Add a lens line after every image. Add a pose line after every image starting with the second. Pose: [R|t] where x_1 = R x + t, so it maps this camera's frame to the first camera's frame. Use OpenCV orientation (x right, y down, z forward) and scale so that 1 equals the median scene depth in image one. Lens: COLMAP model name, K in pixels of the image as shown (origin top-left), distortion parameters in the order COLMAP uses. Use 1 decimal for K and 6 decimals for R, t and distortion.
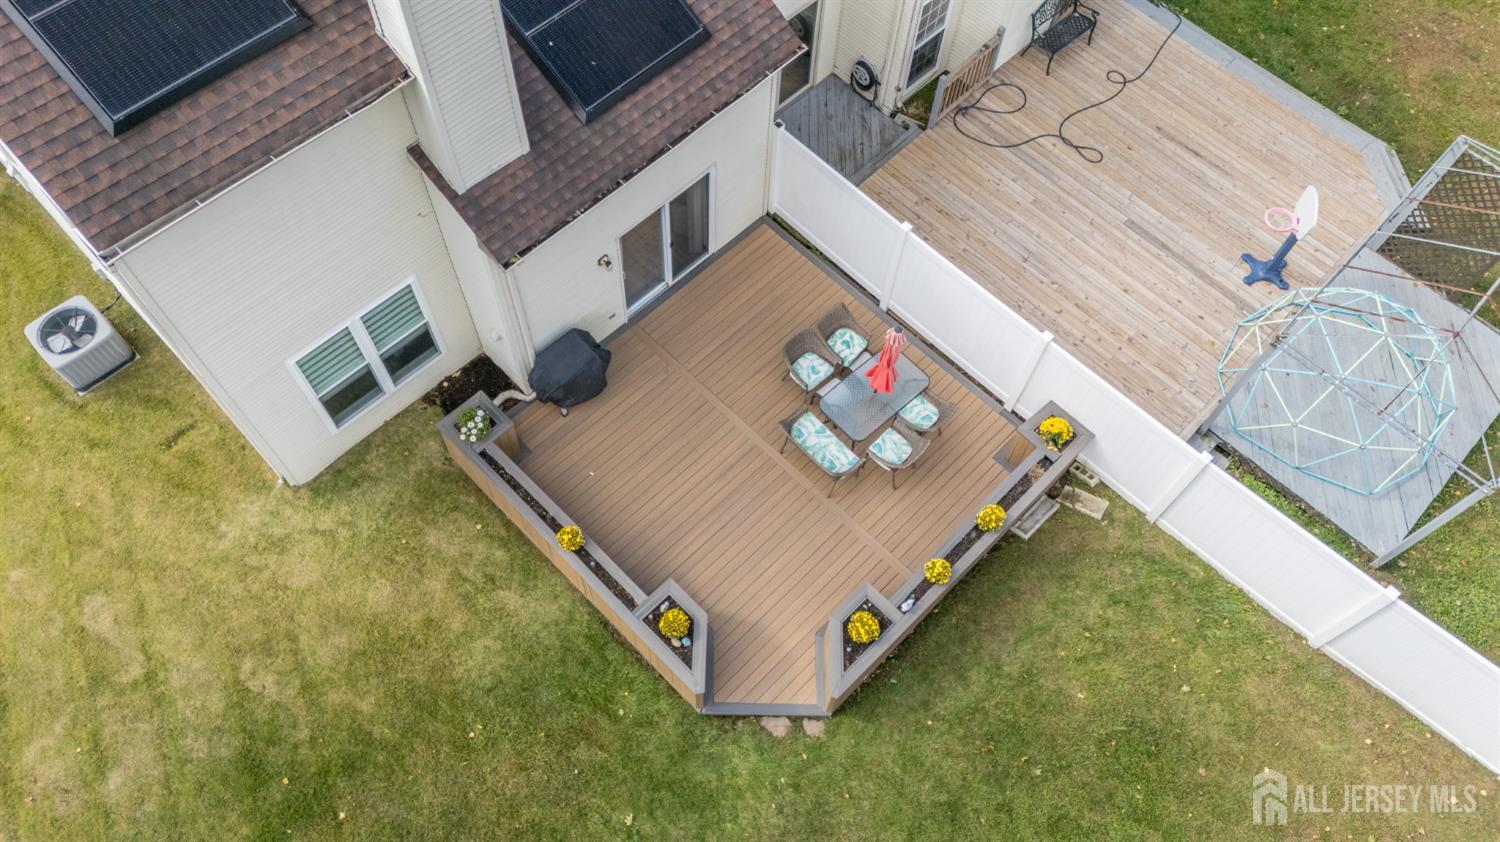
lens RADIAL K [[1088.9, 0, 750.0], [0, 1088.9, 421.0], [0, 0, 1]] dist [0.120327, -0.151699]
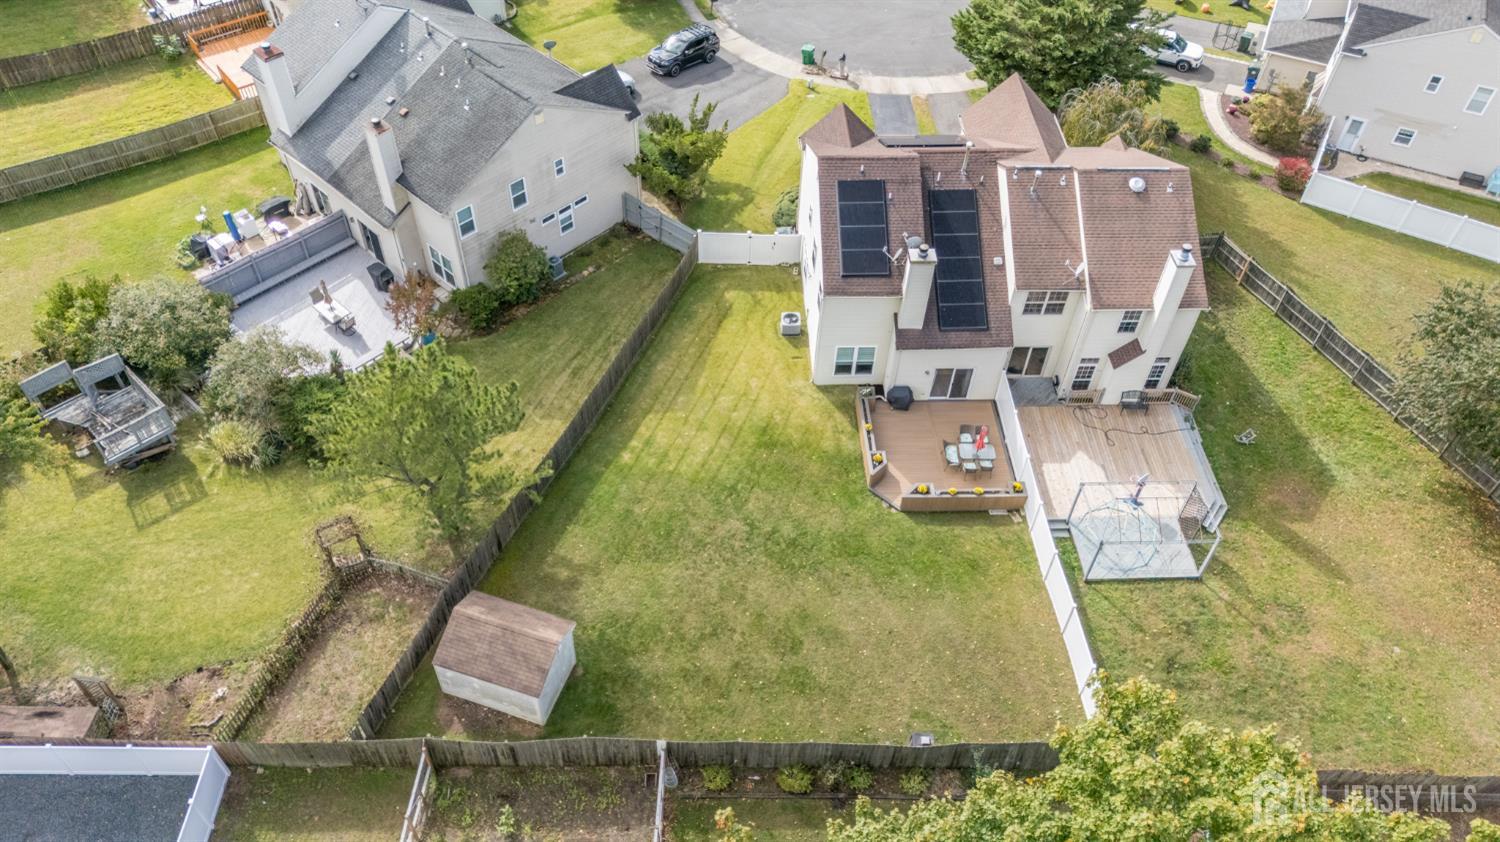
lens RADIAL K [[1088.9, 0, 750.0], [0, 1088.9, 421.0], [0, 0, 1]] dist [0.120327, -0.151699]
pose [[0.738488, 0.489634, -0.463567, 1.065355], [-0.599664, 0.791275, -0.119529, 0.679901], [0.308284, 0.366255, 0.877963, -1.981614]]
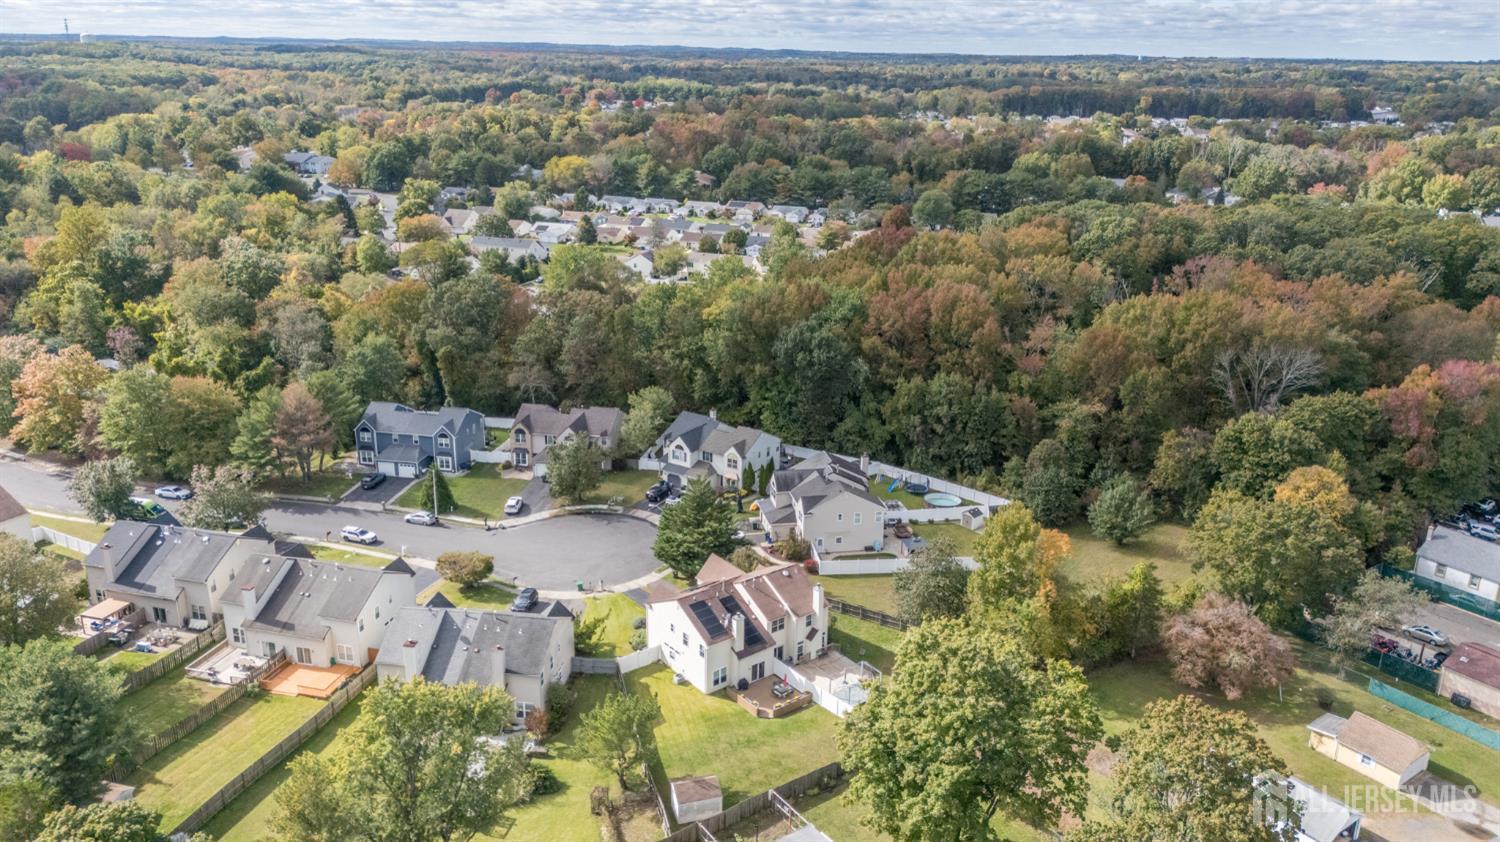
lens RADIAL K [[1088.9, 0, 750.0], [0, 1088.9, 421.0], [0, 0, 1]] dist [0.120327, -0.151699]
pose [[0.993001, 0.013882, -0.117290, 0.753161], [-0.091763, 0.715884, -0.692163, 3.974285], [0.074357, 0.698081, 0.712147, -5.749633]]
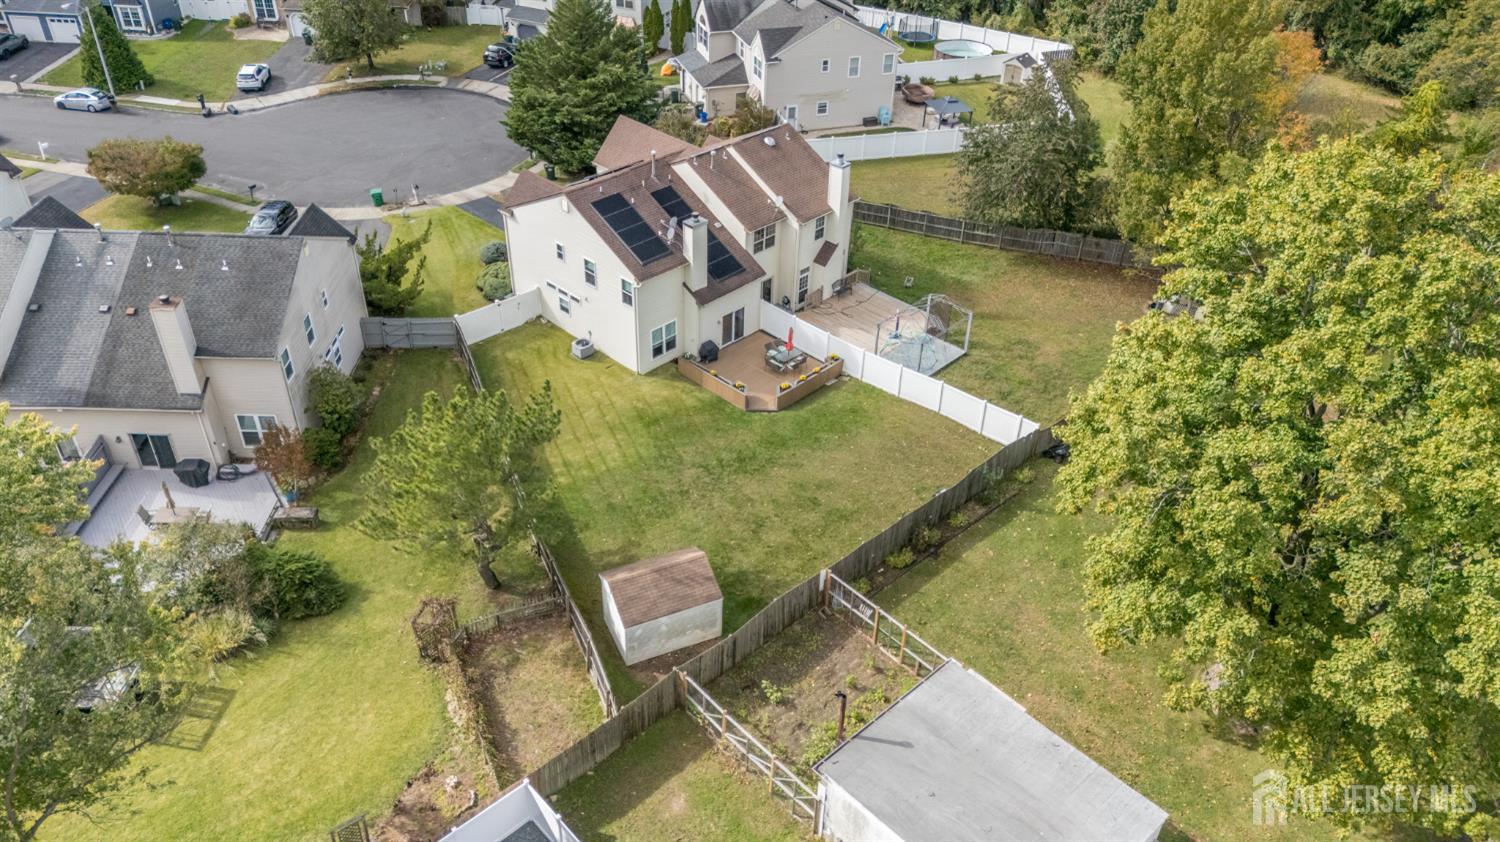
lens RADIAL K [[1095.4, 0, 750.0], [0, 1095.4, 421.0], [0, 0, 1]] dist [0.121667, -0.130695]
pose [[0.999767, -0.020897, 0.005394, -0.050315], [0.021075, 0.891514, -0.452502, 2.016675], [0.004647, 0.452510, 0.891747, -2.438908]]
